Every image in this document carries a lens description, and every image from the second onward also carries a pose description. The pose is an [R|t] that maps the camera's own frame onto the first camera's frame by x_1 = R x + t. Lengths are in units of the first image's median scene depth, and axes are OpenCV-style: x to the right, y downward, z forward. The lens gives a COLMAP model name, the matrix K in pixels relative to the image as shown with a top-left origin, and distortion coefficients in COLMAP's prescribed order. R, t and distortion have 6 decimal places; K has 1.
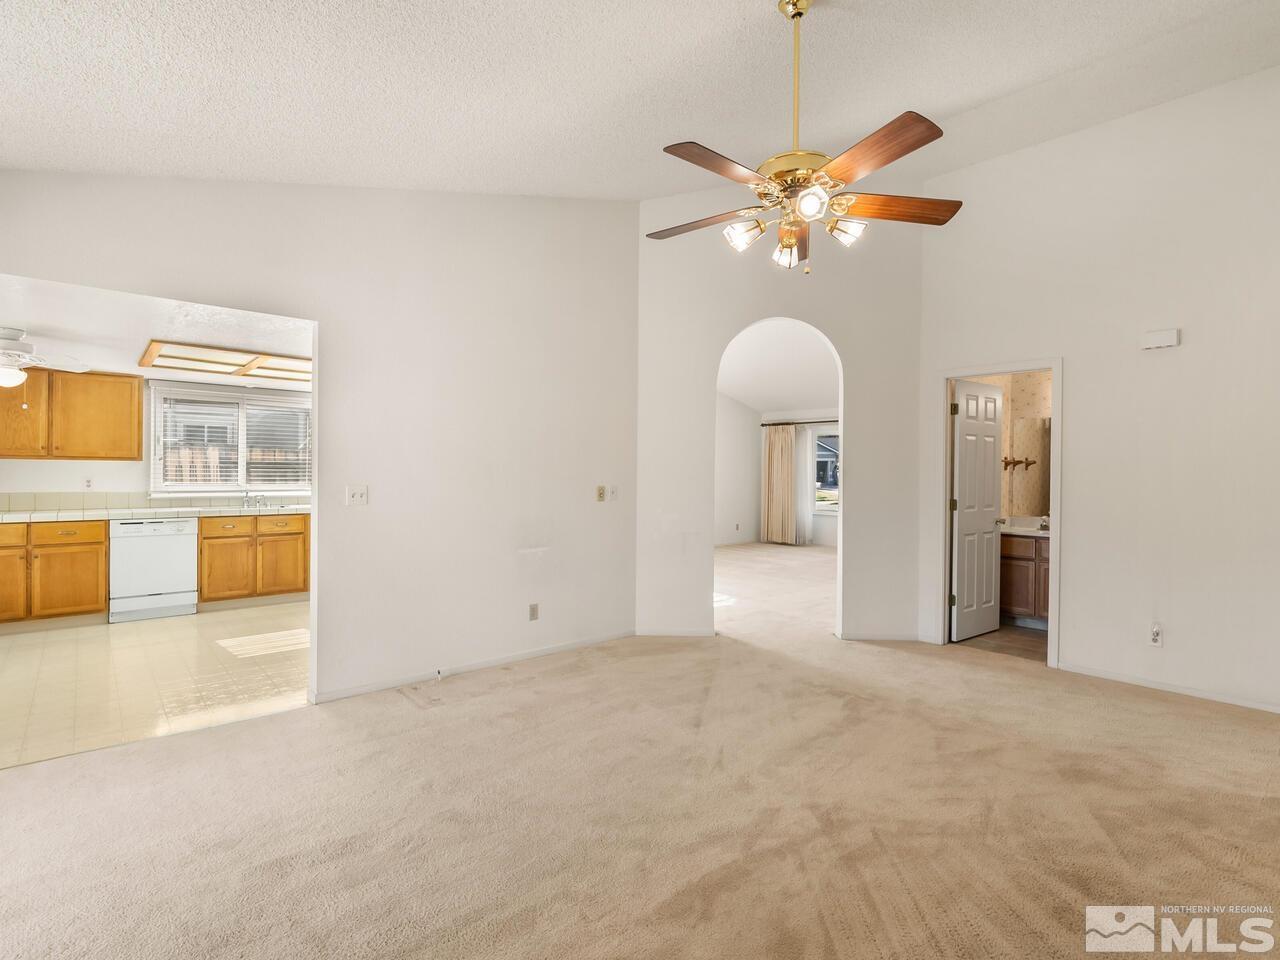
lens RADIAL K [[649.2, 0, 656.3], [0, 649.2, 479.1], [0, 0, 1]] dist [-0.013074, 0.001059]
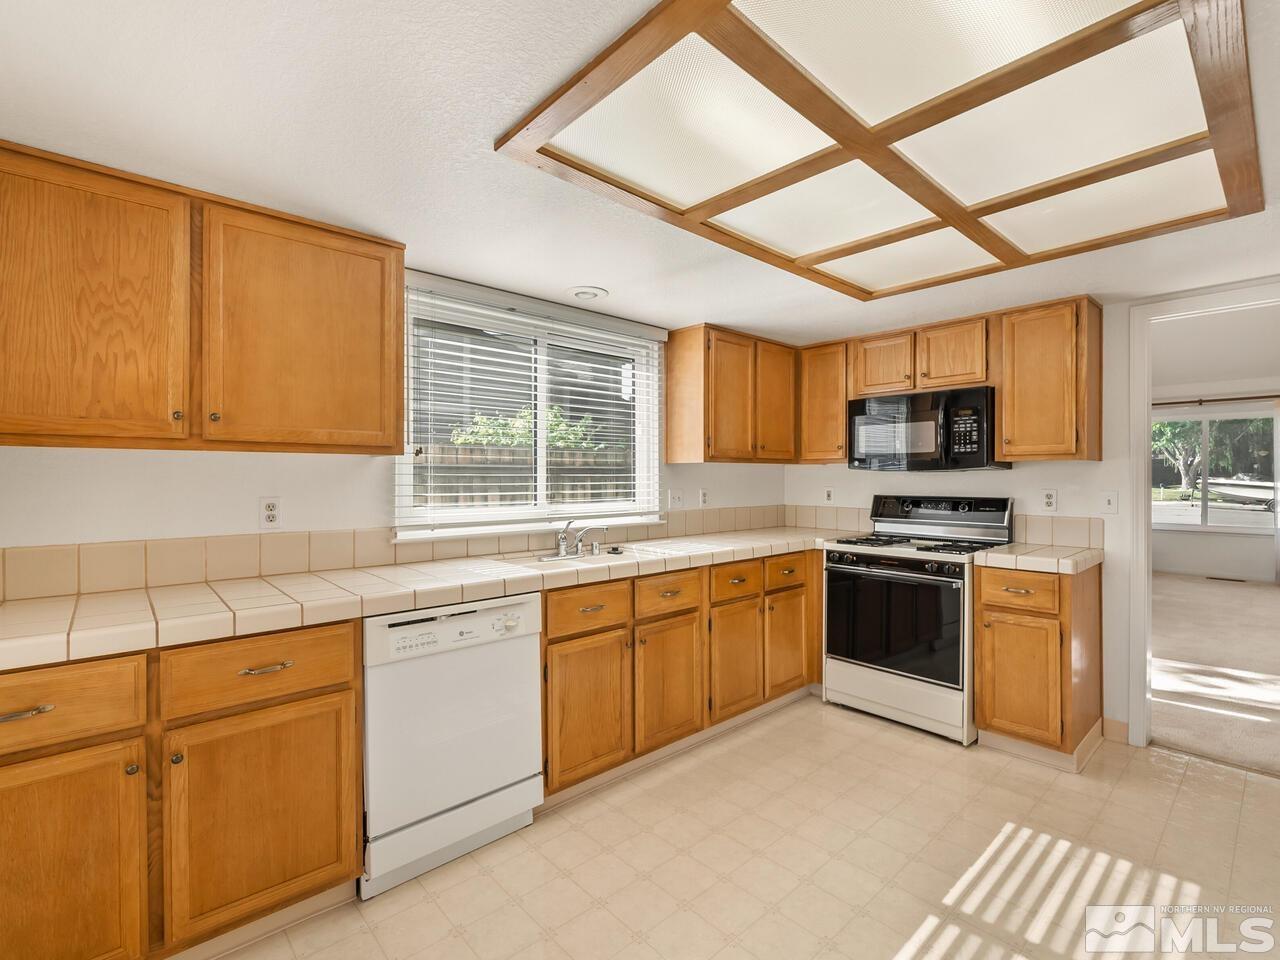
lens RADIAL K [[595.5, 0, 640.0], [0, 595.5, 480.0], [0, 0, 1]] dist [-0.010225, 0.000162]
pose [[0.999924, -0.010775, 0.006047, -0.698963], [0.010797, 0.999935, -0.003623, -0.010227], [-0.006008, 0.003688, 0.999975, 0.670277]]
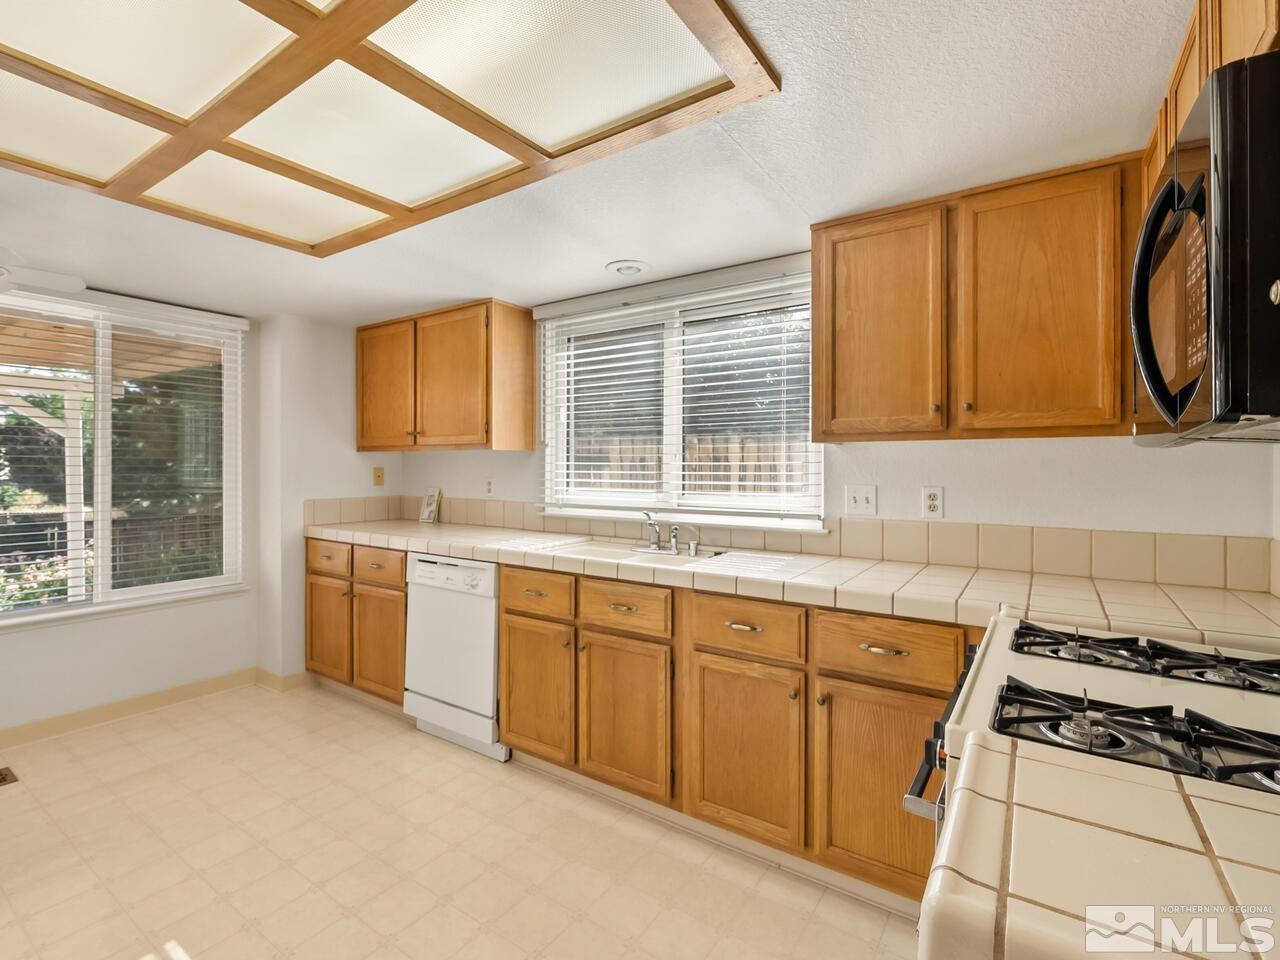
lens RADIAL K [[598.5, 0, 643.3], [0, 598.5, 471.0], [0, 0, 1]] dist [-0.009398, 0.000150]
pose [[0.241574, -0.003863, -0.970375, -0.278311], [-0.012248, 0.999900, -0.007029, -0.007185], [0.970305, 0.013583, 0.241502, 1.074019]]
